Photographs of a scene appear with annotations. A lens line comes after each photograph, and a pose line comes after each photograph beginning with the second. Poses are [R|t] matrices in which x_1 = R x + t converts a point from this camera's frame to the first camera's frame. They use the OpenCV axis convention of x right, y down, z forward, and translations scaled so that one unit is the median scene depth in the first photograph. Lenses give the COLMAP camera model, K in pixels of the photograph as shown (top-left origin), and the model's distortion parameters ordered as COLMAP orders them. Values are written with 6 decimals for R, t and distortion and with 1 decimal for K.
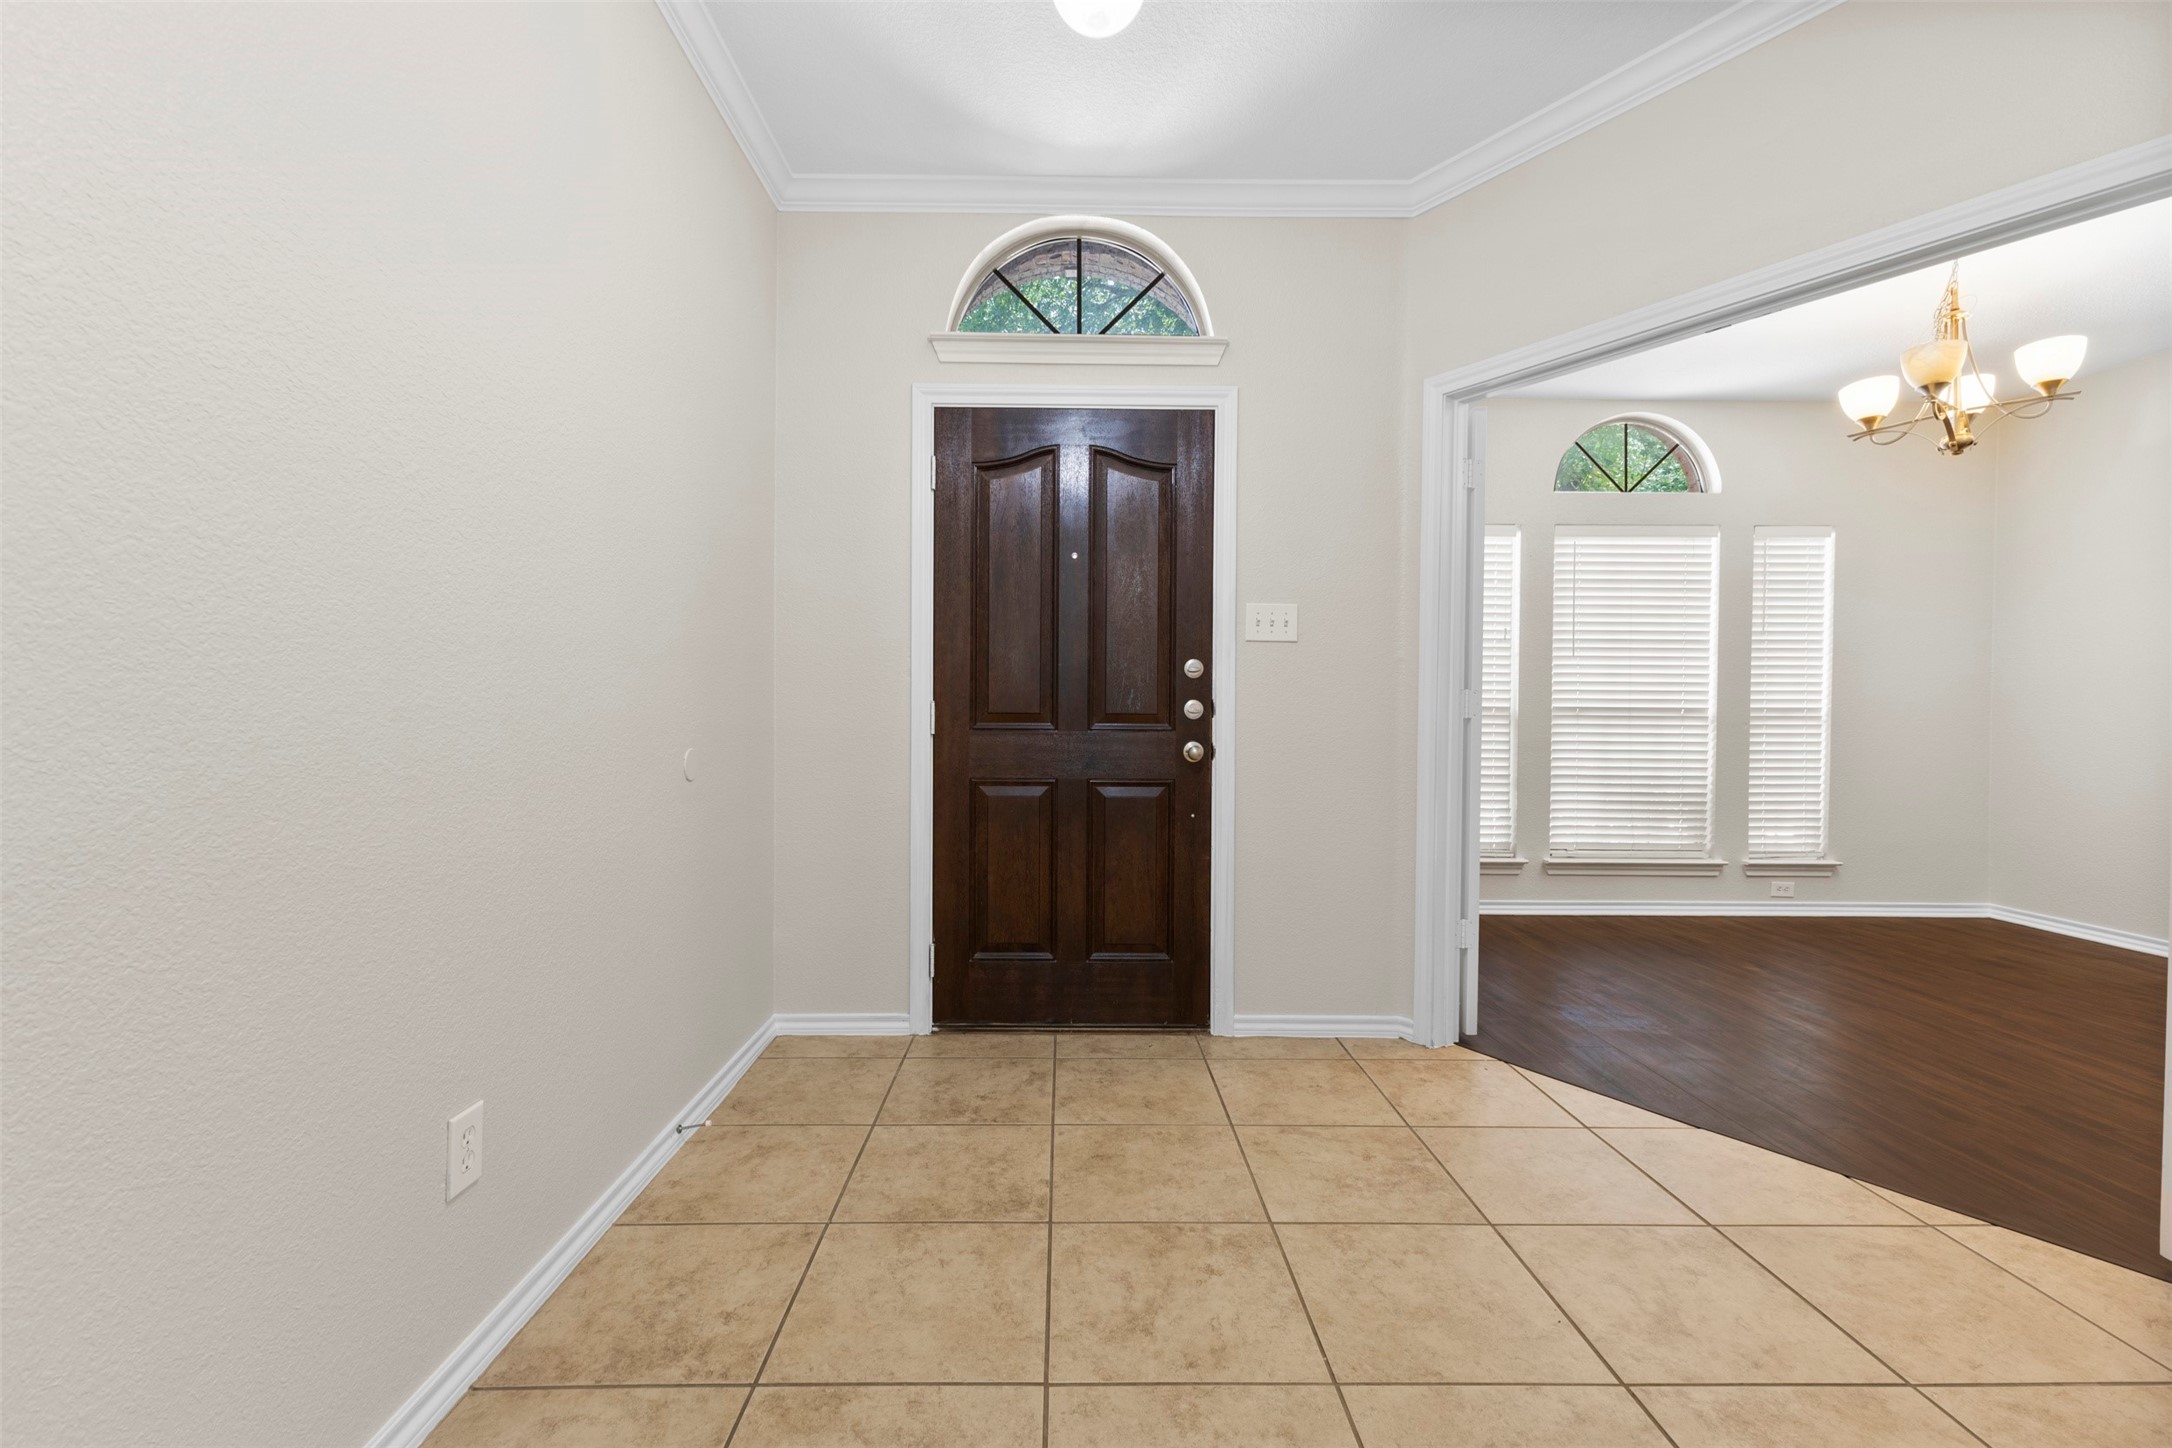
lens RADIAL K [[929.7, 0, 1072.2], [0, 929.7, 719.7], [0, 0, 1]] dist [0.006497, -0.000418]
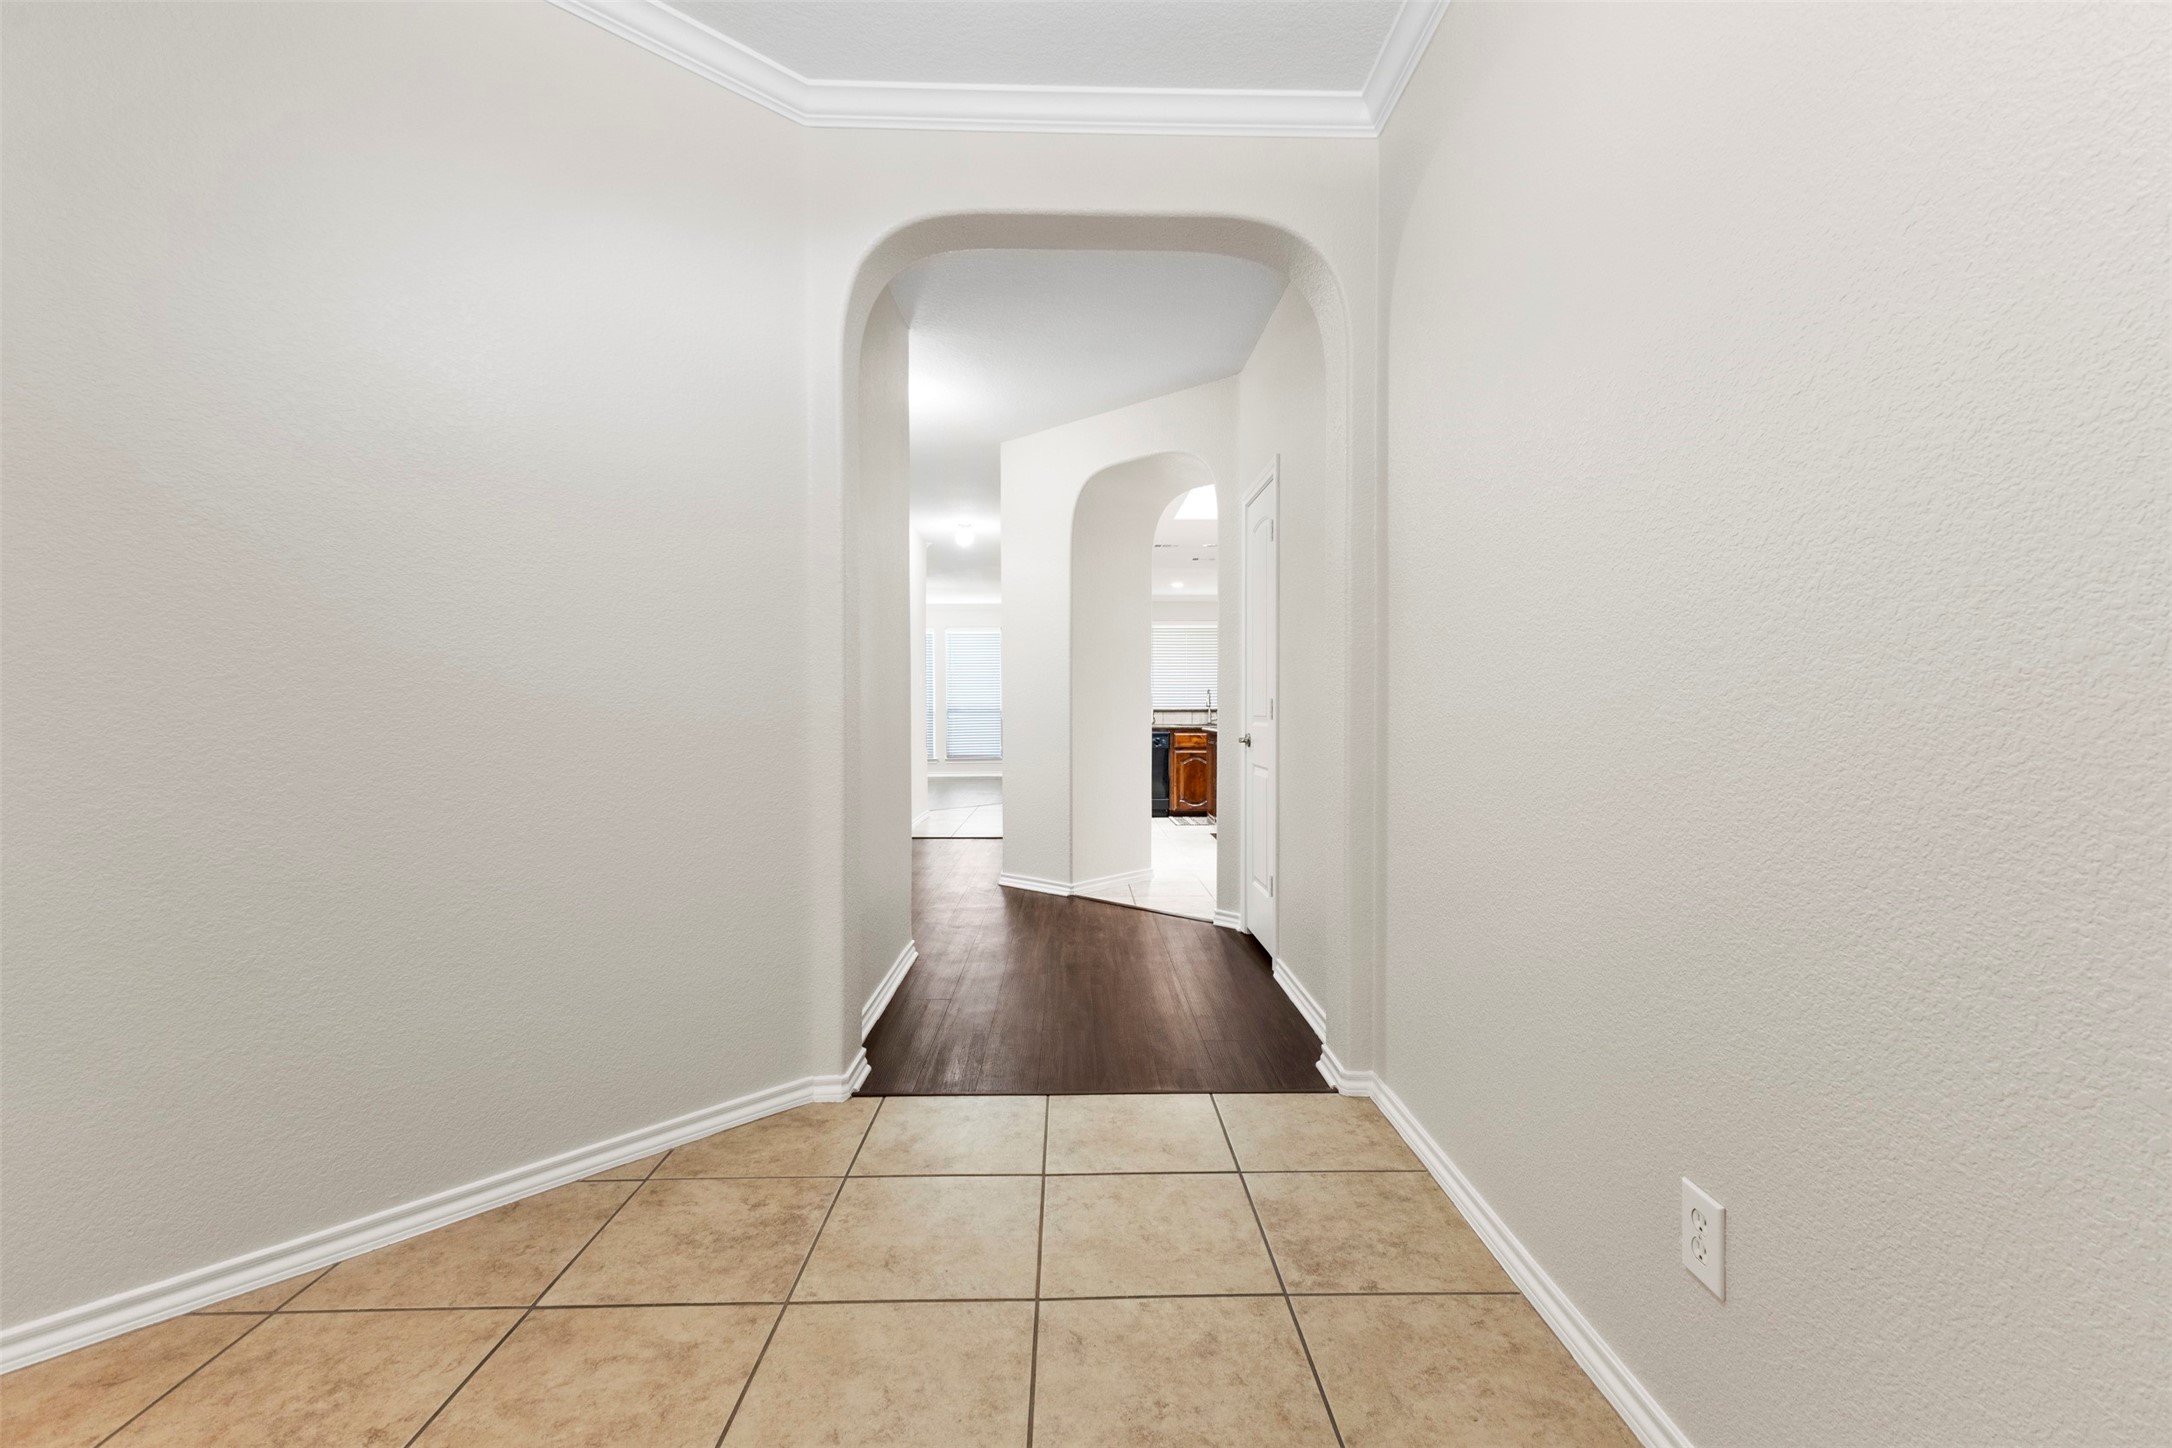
lens RADIAL K [[941.7, 0, 1087.7], [0, 941.7, 698.4], [0, 0, 1]] dist [0.003293, -0.000069]
pose [[-0.999929, -0.004754, -0.010892, -0.072487], [-0.004744, 0.999988, -0.000950, -0.032293], [0.010897, -0.000898, -0.999940, 1.873309]]
